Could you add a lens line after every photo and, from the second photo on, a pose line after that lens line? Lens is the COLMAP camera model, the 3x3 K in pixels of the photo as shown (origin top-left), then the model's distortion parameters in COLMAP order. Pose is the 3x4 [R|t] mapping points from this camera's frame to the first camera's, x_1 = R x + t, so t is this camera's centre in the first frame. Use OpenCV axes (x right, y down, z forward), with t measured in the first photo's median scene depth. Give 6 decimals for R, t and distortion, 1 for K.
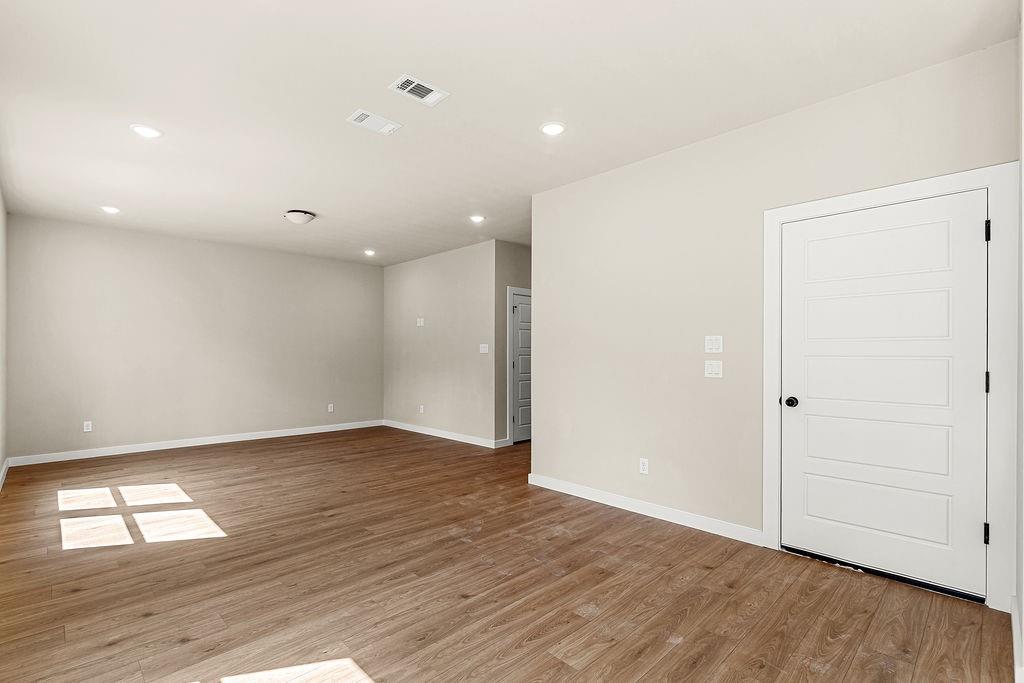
lens RADIAL K [[474.8, 0, 510.6], [0, 474.8, 350.7], [0, 0, 1]] dist [0.002823, -0.002699]
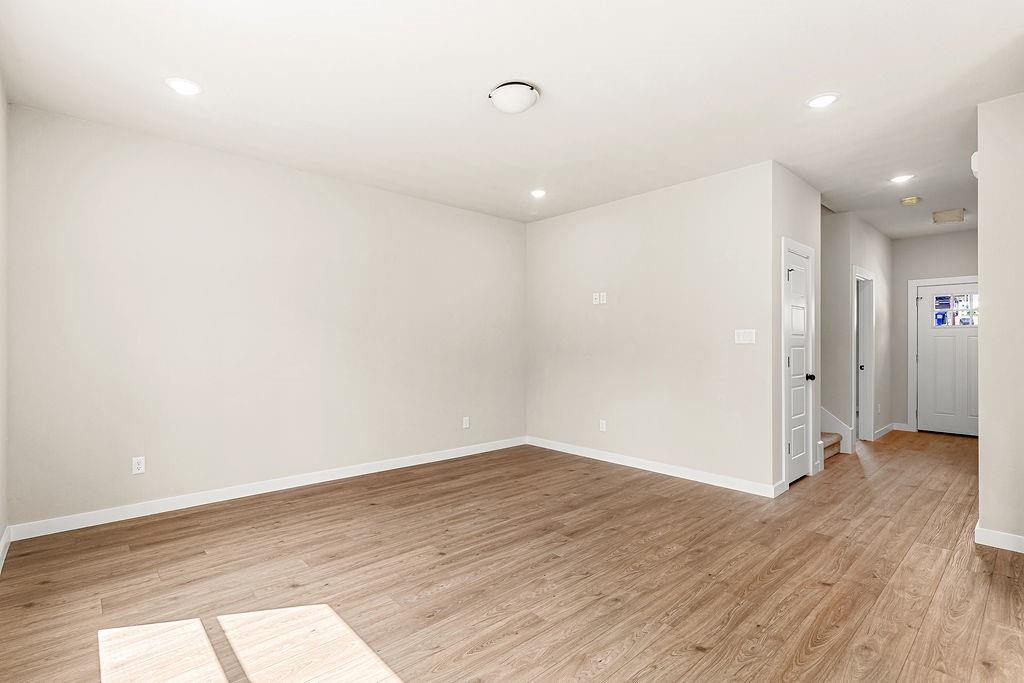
lens RADIAL K [[474.8, 0, 506.0], [0, 474.8, 341.8], [0, 0, 1]] dist [0.002823, -0.002699]
pose [[0.999222, -0.000905, -0.039427, -0.647261], [0.000983, 0.999998, 0.001954, 0.002061], [0.039425, -0.001991, 0.999221, 0.669891]]
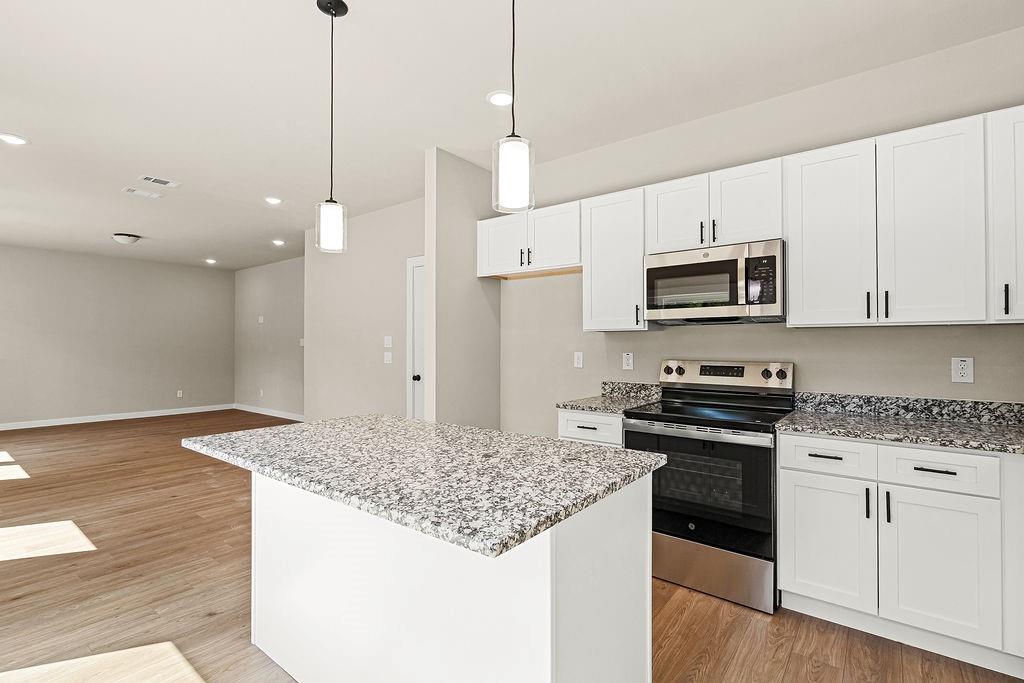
lens RADIAL K [[474.8, 0, 515.7], [0, 474.8, 338.2], [0, 0, 1]] dist [0.002823, -0.002699]
pose [[0.990774, -0.003050, 0.135489, 0.612998], [0.003437, 0.999991, -0.002625, -0.019013], [-0.135480, 0.003066, 0.990775, -0.572316]]
